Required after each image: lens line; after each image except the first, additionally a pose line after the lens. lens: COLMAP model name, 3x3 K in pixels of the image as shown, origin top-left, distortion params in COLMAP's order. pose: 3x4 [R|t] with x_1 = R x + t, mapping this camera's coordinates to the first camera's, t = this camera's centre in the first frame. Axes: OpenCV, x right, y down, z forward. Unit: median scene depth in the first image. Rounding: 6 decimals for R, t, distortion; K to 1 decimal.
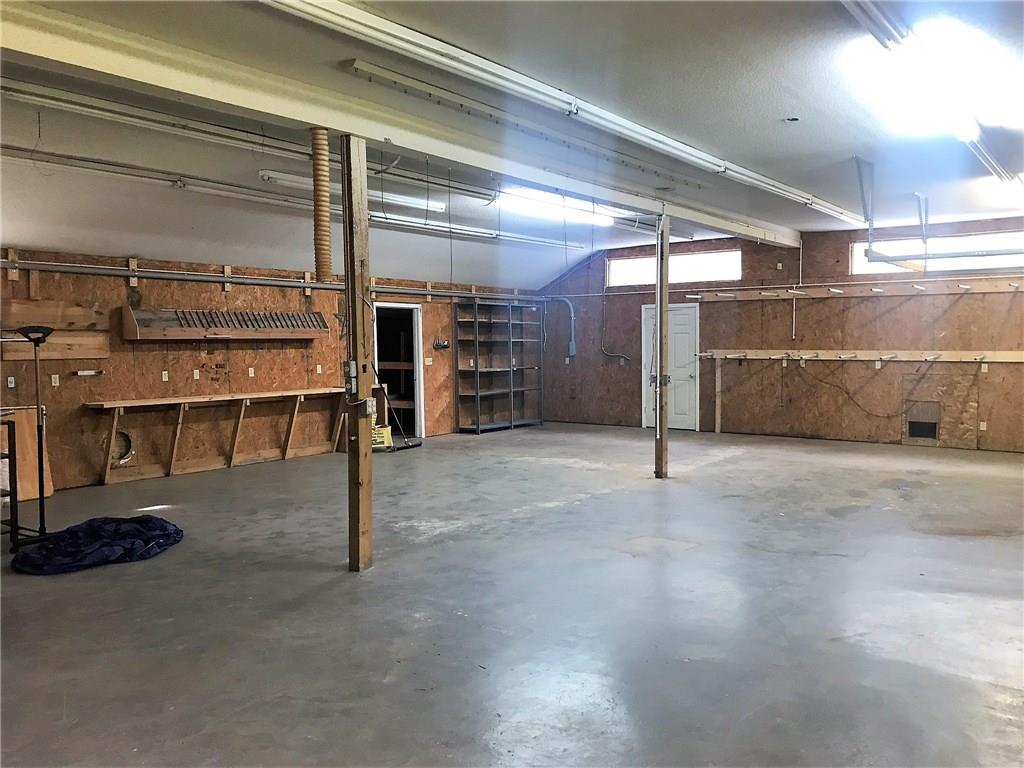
lens RADIAL K [[852.7, 0, 510.6], [0, 852.7, 380.5], [0, 0, 1]] dist [0.036358, 0.004032]
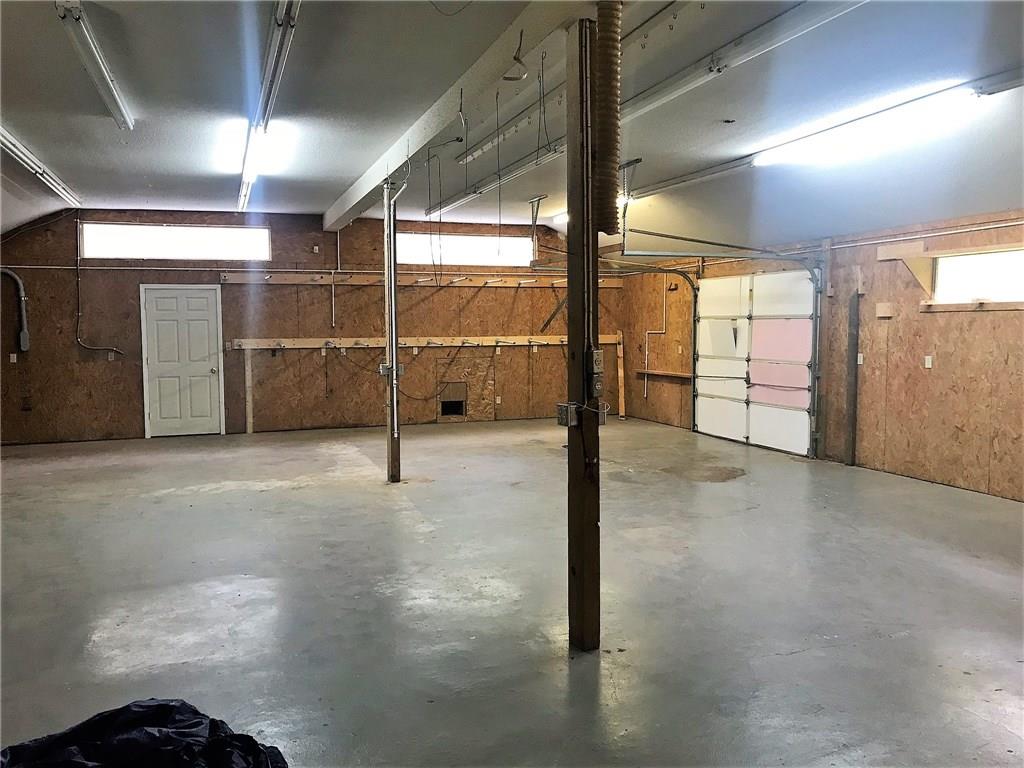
lens RADIAL K [[852.7, 0, 513.4], [0, 852.7, 388.5], [0, 0, 1]] dist [0.036358, 0.004032]
pose [[0.551828, -0.062731, 0.831595, -0.364368], [0.046920, 0.997923, 0.044143, -0.012064], [-0.832637, 0.014659, 0.553625, 0.301046]]
